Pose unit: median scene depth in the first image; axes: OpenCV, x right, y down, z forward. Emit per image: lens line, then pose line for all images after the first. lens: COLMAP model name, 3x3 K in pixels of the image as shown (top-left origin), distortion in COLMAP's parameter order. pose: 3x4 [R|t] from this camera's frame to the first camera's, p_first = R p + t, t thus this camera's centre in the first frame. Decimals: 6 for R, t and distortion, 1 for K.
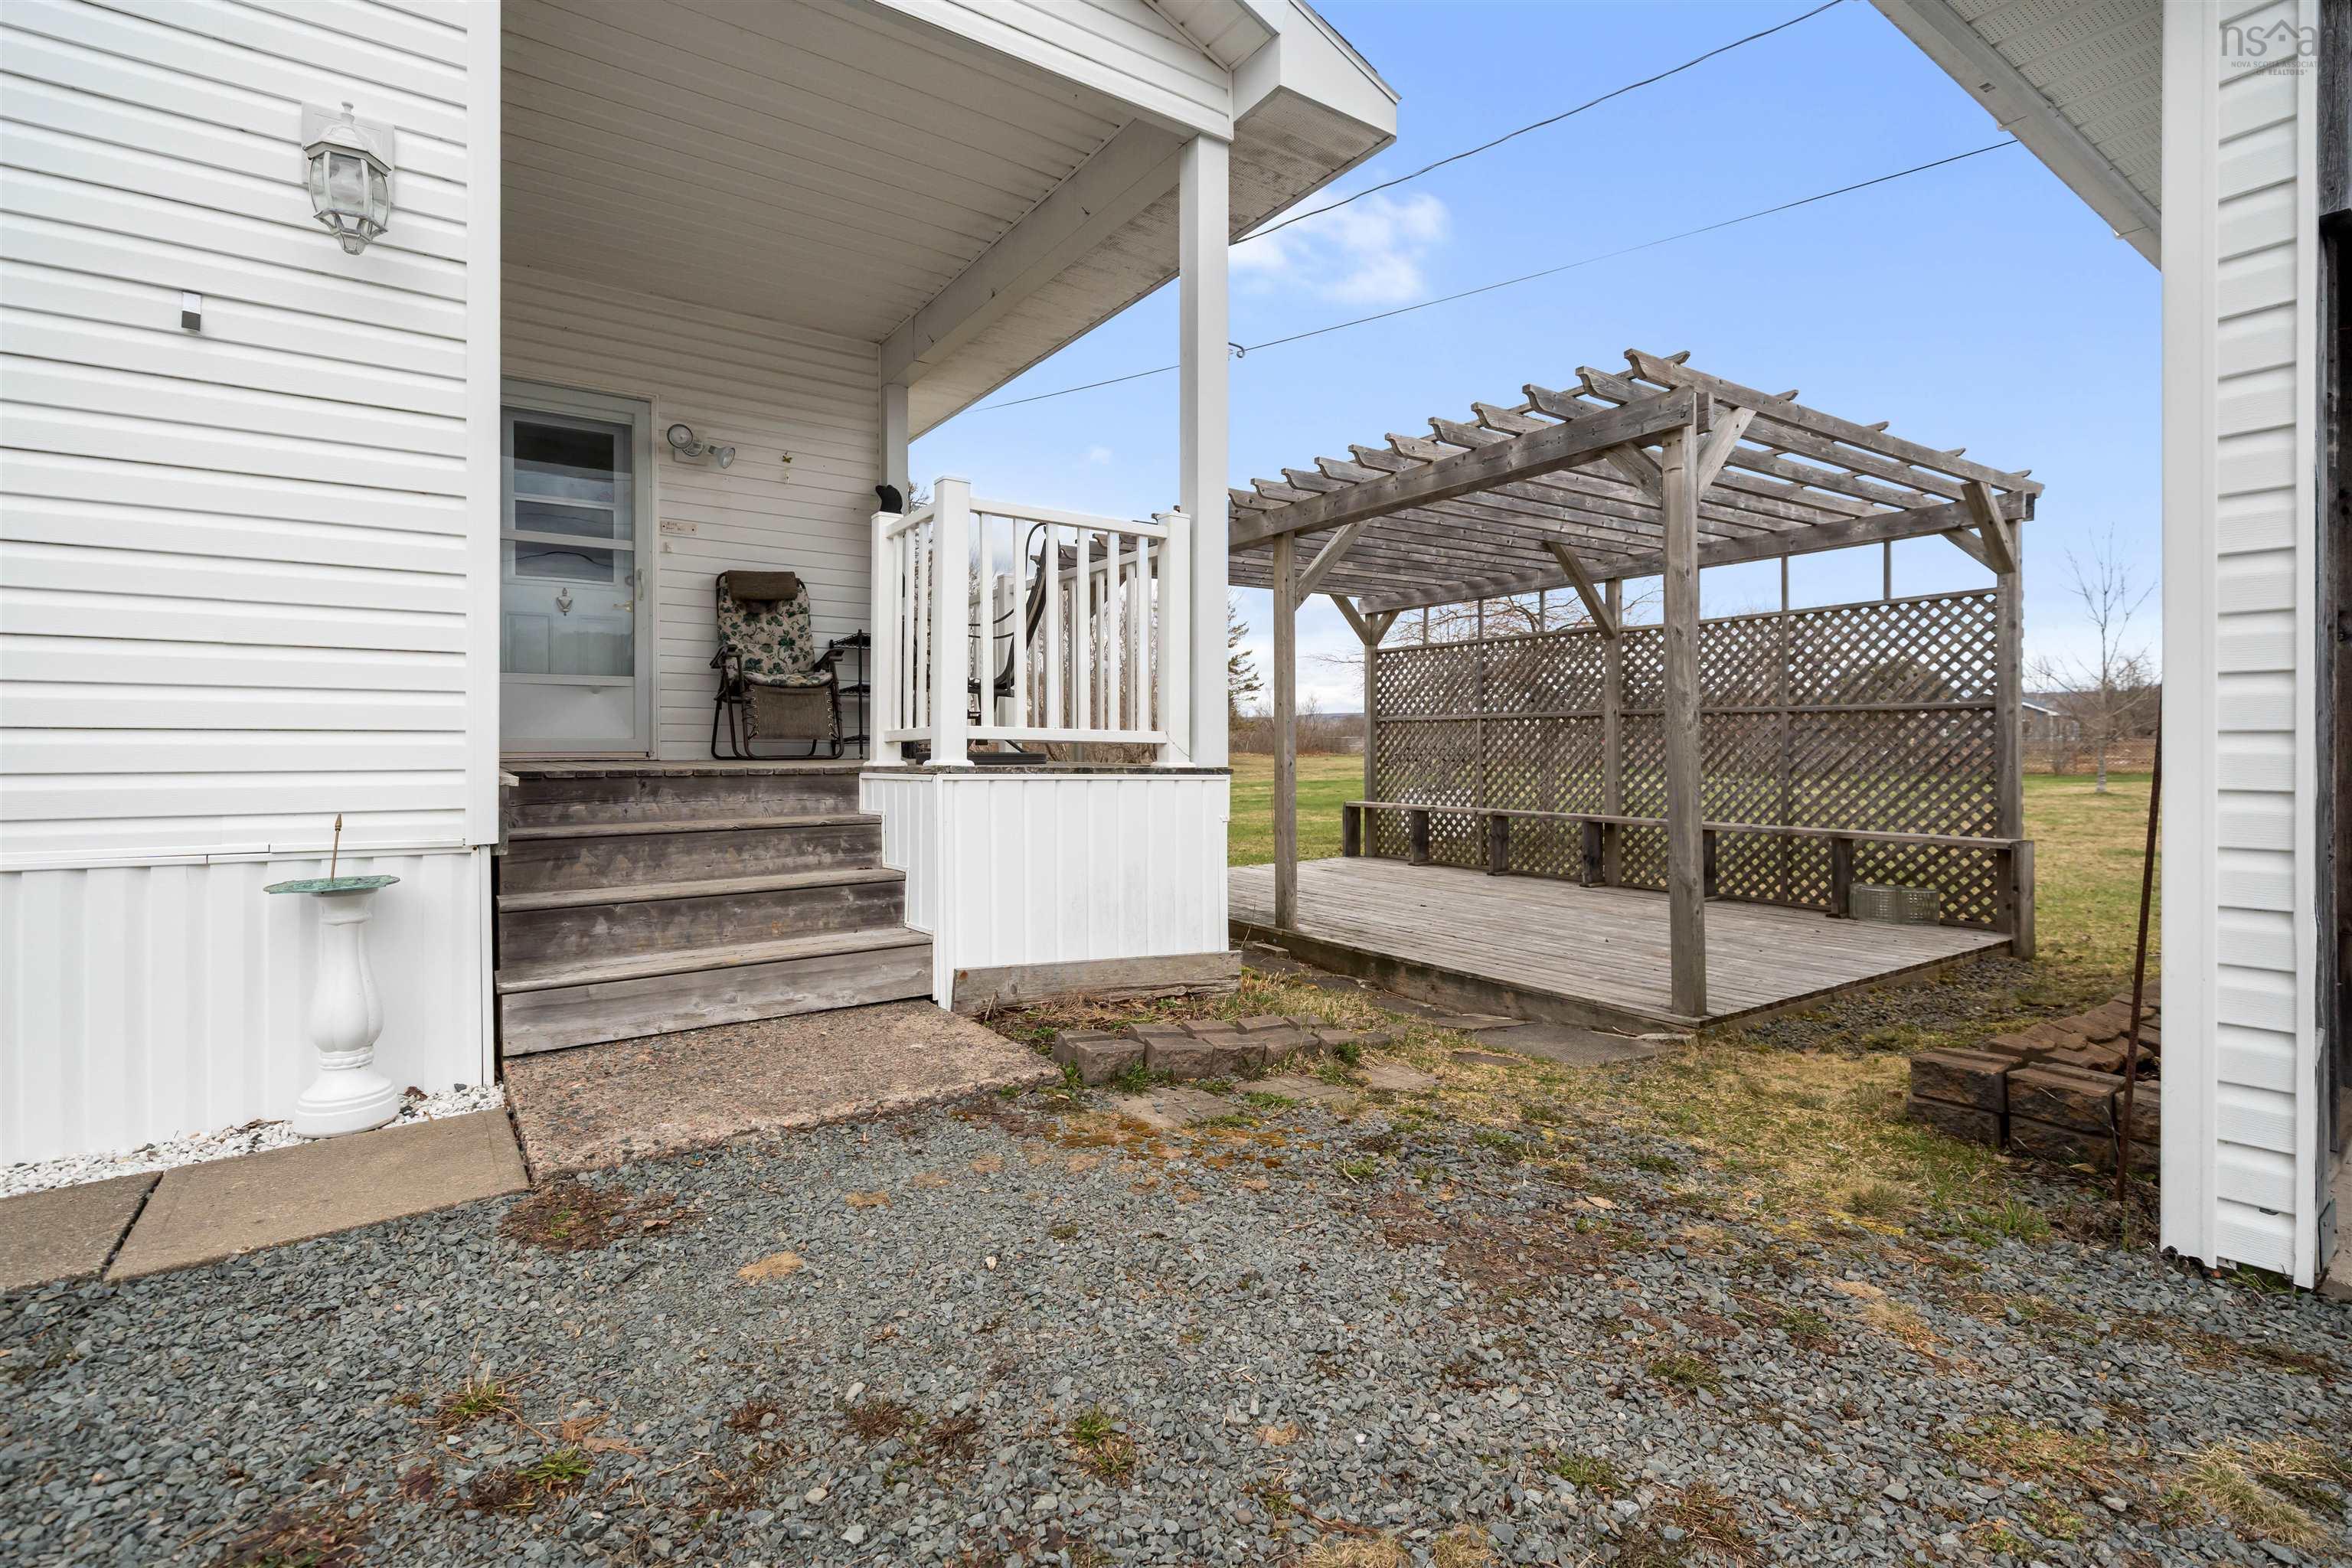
lens RADIAL K [[1066.2, 0, 1170.9], [0, 1066.2, 746.6], [0, 0, 1]] dist [-0.001301, -0.000265]
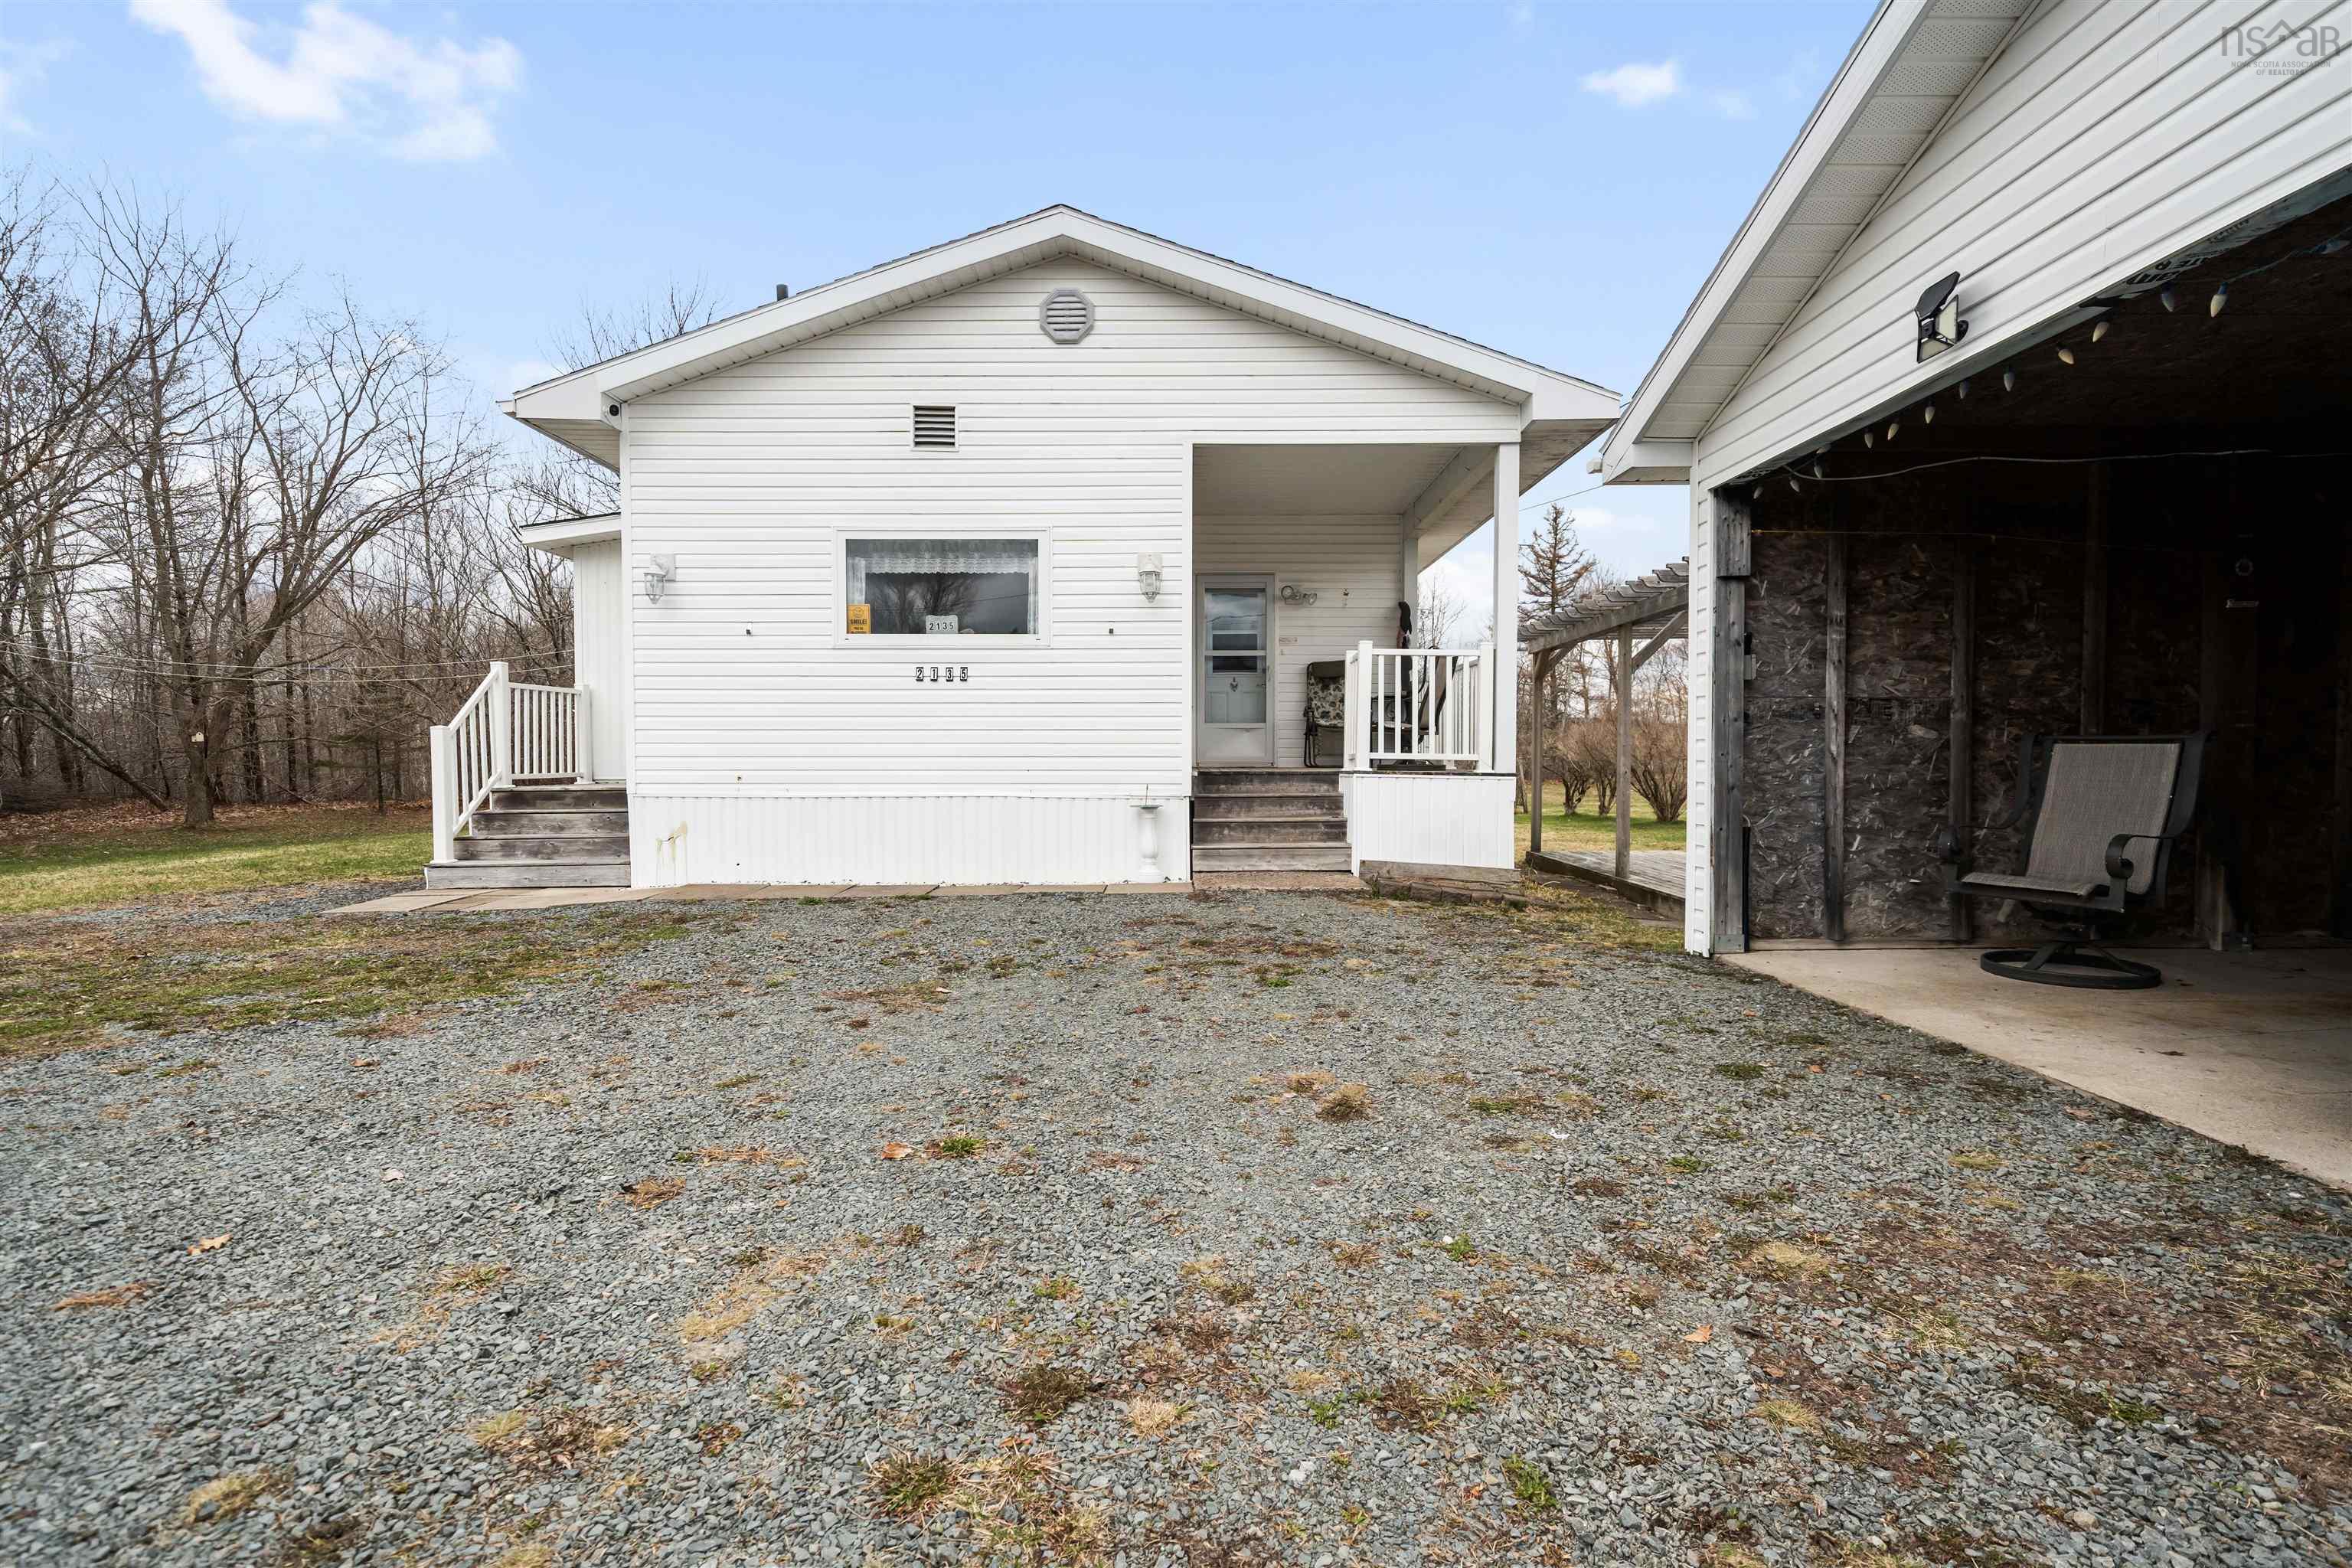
lens RADIAL K [[1066.2, 0, 1170.9], [0, 1066.2, 746.6], [0, 0, 1]] dist [-0.001301, -0.000265]
pose [[0.812326, -0.004582, -0.583186, 0.467175], [-0.000752, 0.999960, -0.008903, -0.007193], [0.583204, 0.007671, 0.812290, -0.637943]]
